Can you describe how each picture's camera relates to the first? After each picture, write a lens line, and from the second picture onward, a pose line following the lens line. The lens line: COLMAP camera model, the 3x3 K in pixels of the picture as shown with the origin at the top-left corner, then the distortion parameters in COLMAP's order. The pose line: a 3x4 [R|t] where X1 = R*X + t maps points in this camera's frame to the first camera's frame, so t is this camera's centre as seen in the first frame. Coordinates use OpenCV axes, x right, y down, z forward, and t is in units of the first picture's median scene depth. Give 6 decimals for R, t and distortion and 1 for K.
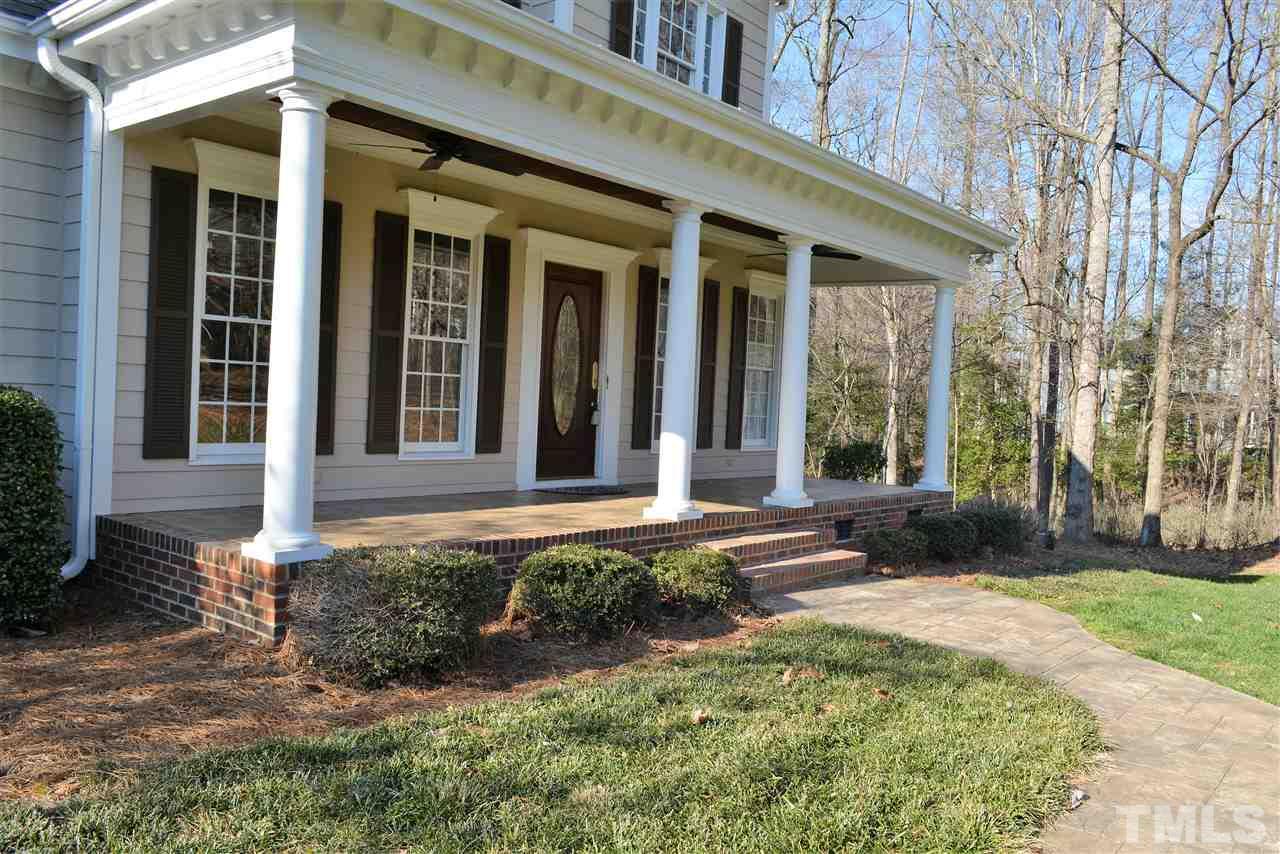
lens RADIAL K [[1003.8, 0, 643.0], [0, 1003.8, 431.5], [0, 0, 1]] dist [-0.007429, 0.001177]
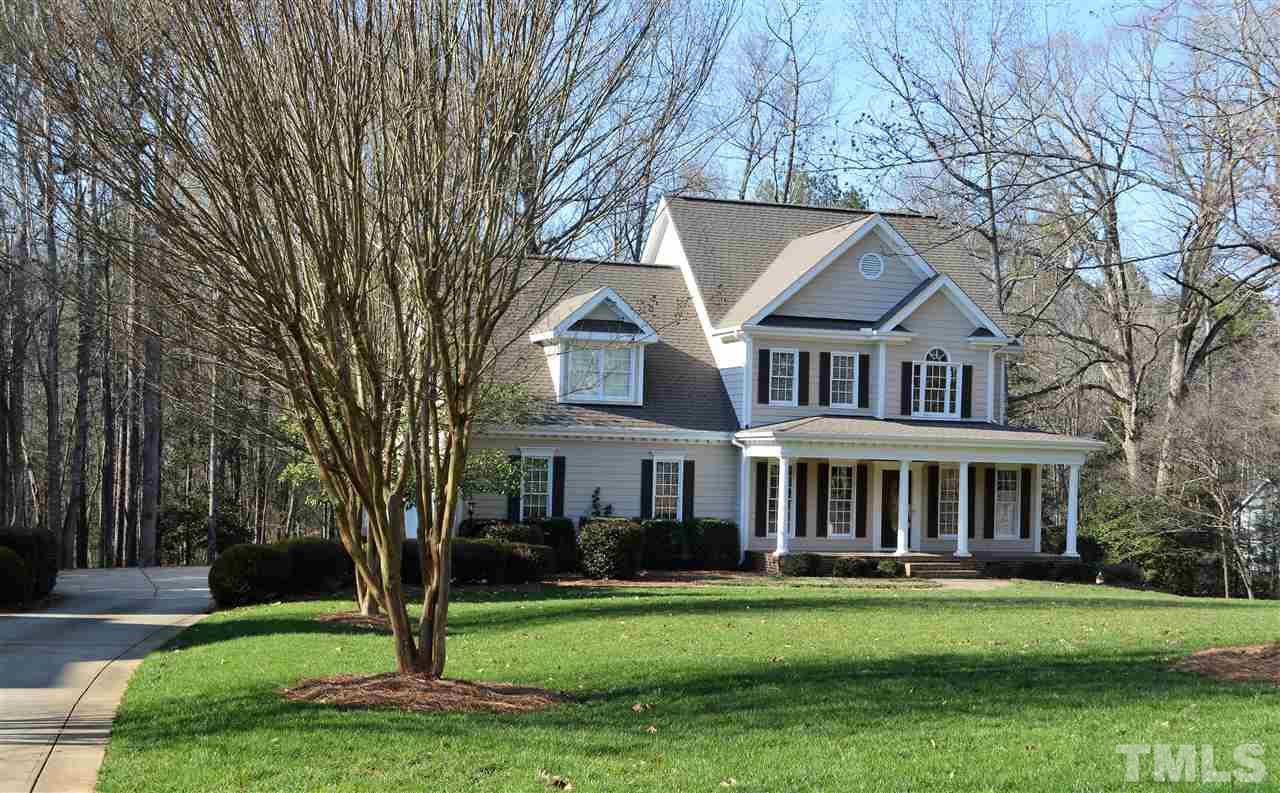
lens RADIAL K [[1611.6, 0, 640.0], [0, 1611.6, 396.5], [0, 0, 1]] dist [-0.010327, -0.011470]
pose [[0.855142, -0.041131, -0.516760, 2.524063], [-0.002590, 0.996496, -0.083602, 0.009885], [0.518388, 0.072830, 0.852039, -4.892600]]
